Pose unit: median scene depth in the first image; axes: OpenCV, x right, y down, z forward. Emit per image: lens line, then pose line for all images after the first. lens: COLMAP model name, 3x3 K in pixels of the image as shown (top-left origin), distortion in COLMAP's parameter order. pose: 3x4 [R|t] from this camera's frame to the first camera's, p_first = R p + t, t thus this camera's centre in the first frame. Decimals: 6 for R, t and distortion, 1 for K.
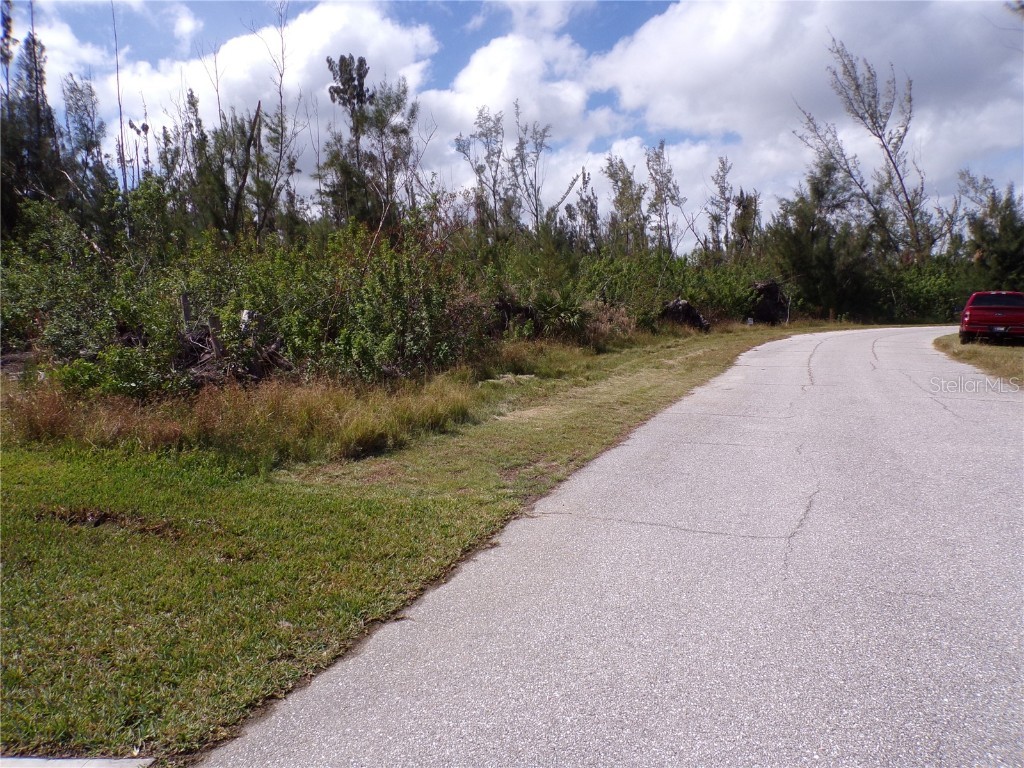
lens RADIAL K [[685.1, 0, 582.8], [0, 685.1, 382.3], [0, 0, 1]] dist [0.004242, 0.002450]
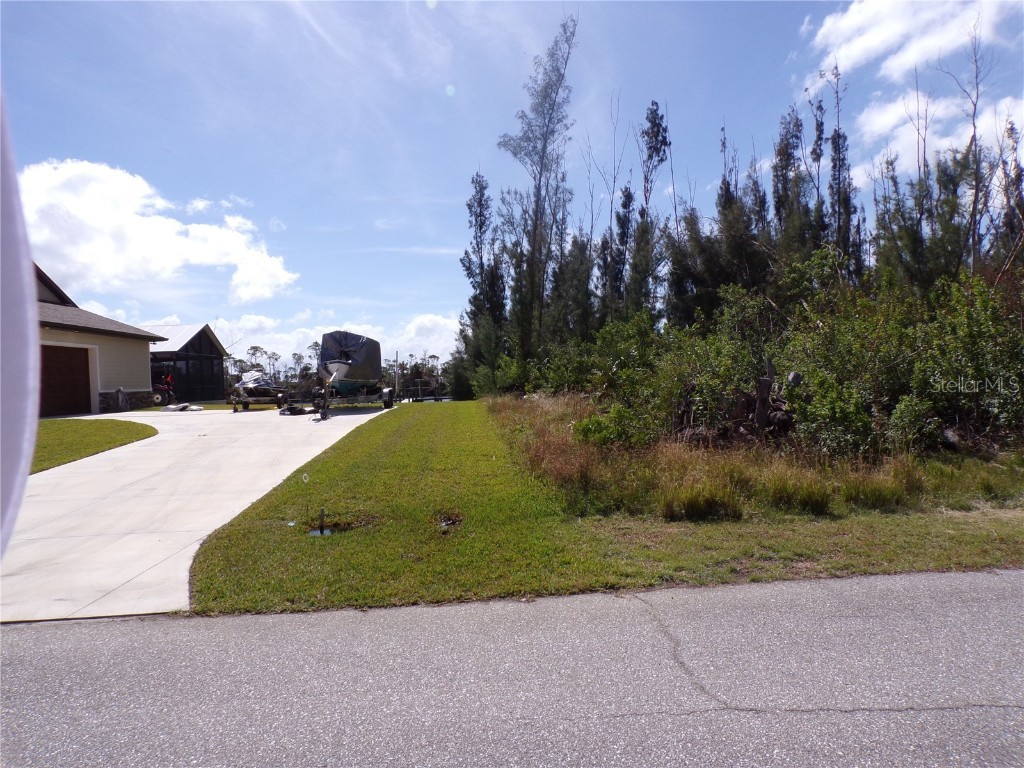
lens RADIAL K [[726.8, 0, 512.0], [0, 726.8, 384.0], [0, 0, 1]] dist [0.007429, 0.128433]
pose [[0.412177, -0.003470, -0.911097, 0.143021], [-0.069259, 0.996980, -0.035130, -0.010230], [0.908468, 0.077582, 0.410692, 0.073211]]
